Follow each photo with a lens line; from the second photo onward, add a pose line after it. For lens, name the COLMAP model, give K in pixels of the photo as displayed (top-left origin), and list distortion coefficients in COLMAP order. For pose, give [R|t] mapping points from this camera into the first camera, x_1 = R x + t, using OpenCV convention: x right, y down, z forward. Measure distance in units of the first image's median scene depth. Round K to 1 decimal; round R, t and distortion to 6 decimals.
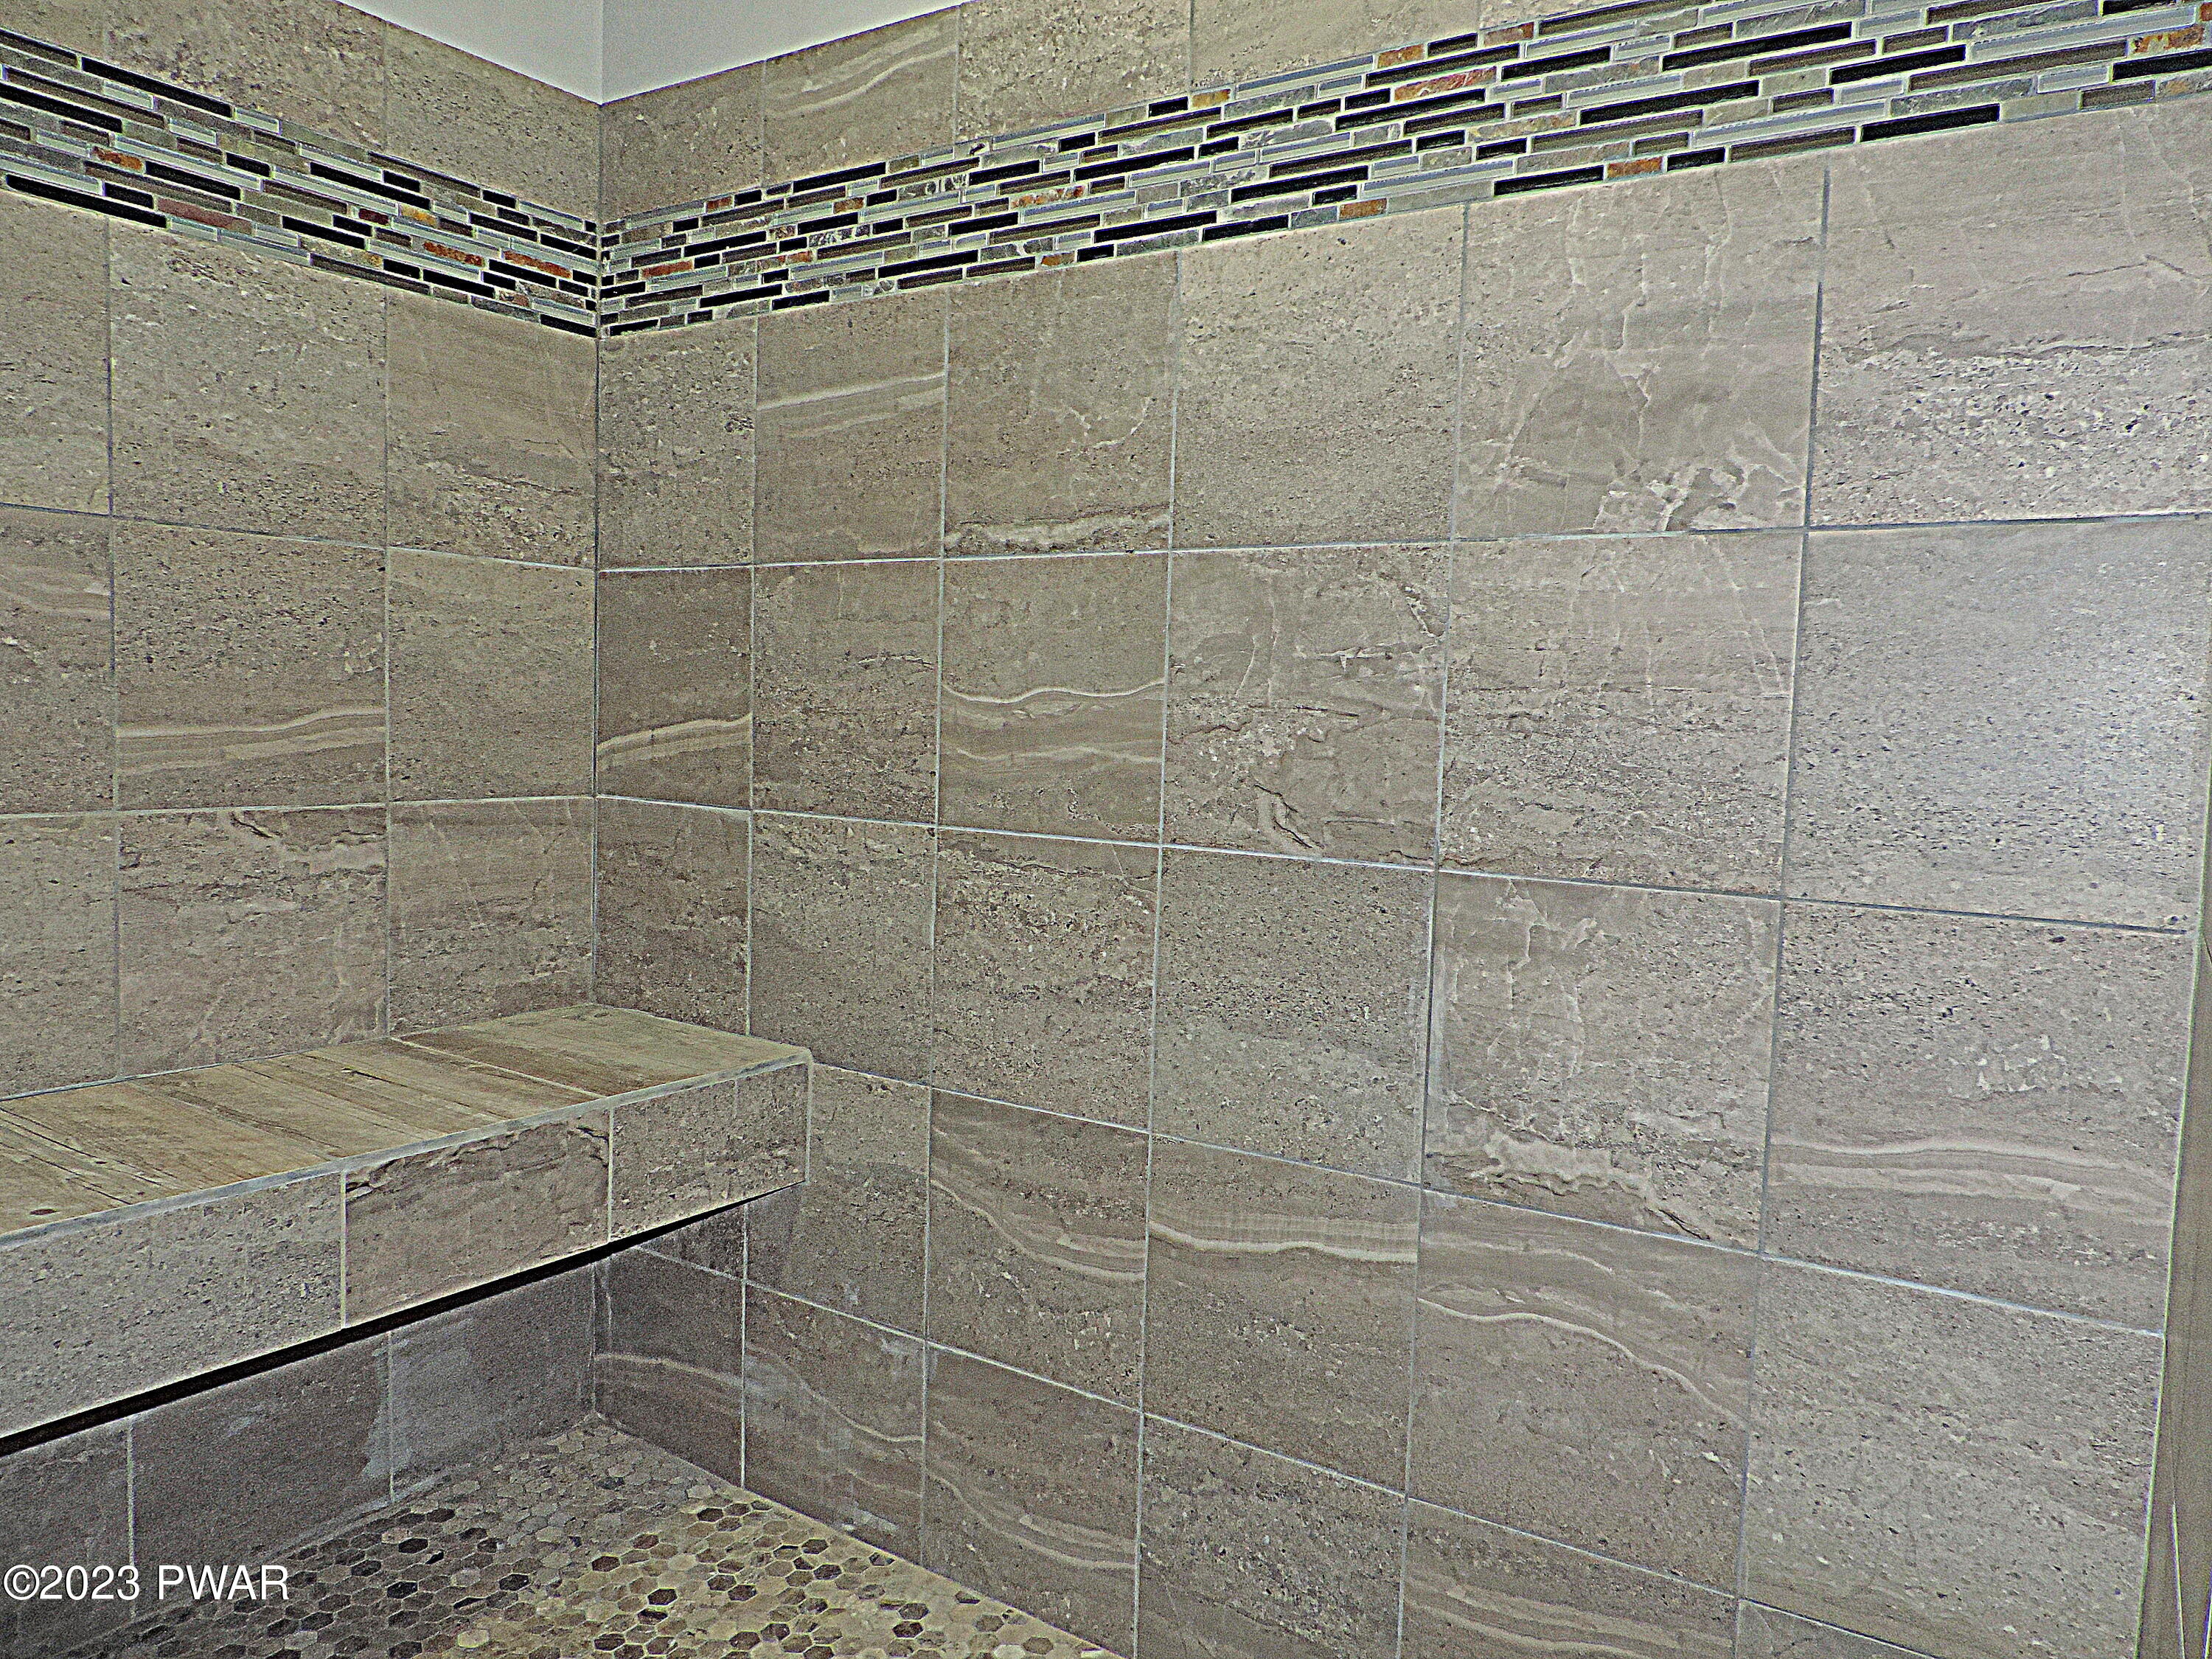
lens RADIAL K [[1580.1, 0, 1117.0], [0, 1580.1, 825.2], [0, 0, 1]] dist [-0.007768, -0.007393]
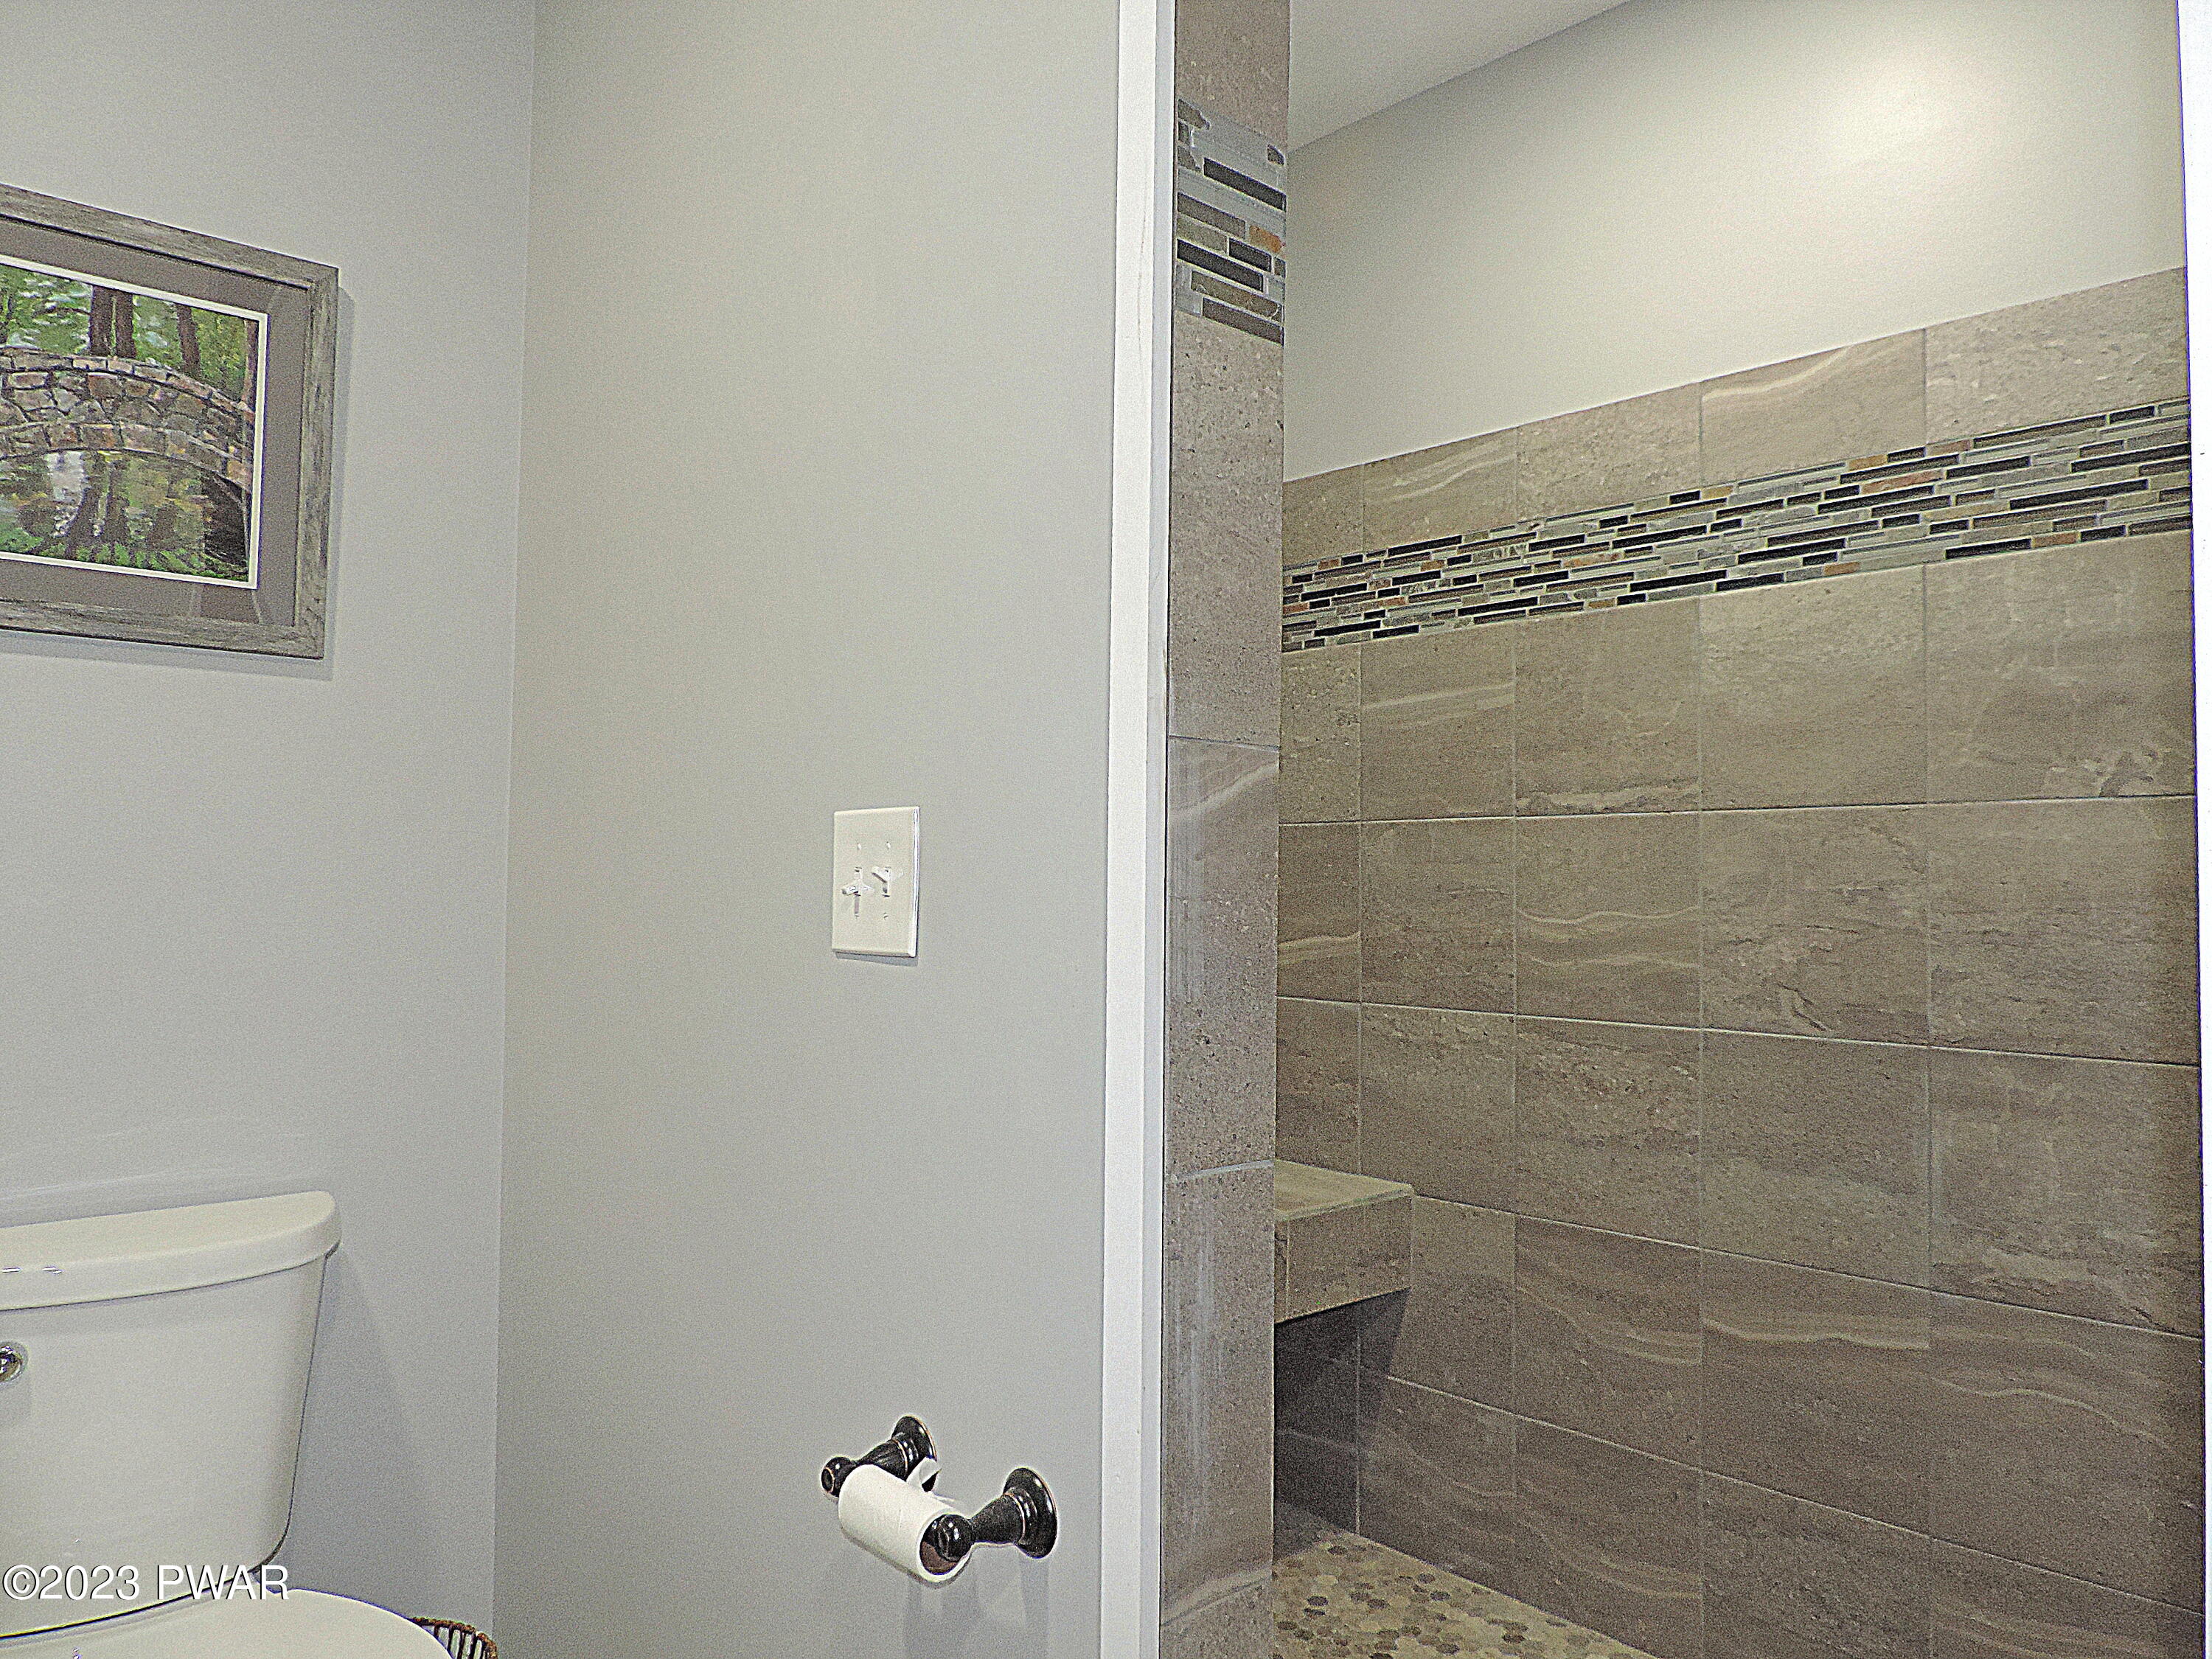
lens RADIAL K [[1580.1, 0, 1117.0], [0, 1580.1, 825.2], [0, 0, 1]] dist [-0.007768, -0.007393]
pose [[0.969020, -0.029249, -0.245246, -0.116543], [-0.000688, 0.992640, -0.121103, 0.003614], [0.246983, 0.117520, 0.961867, -0.422200]]
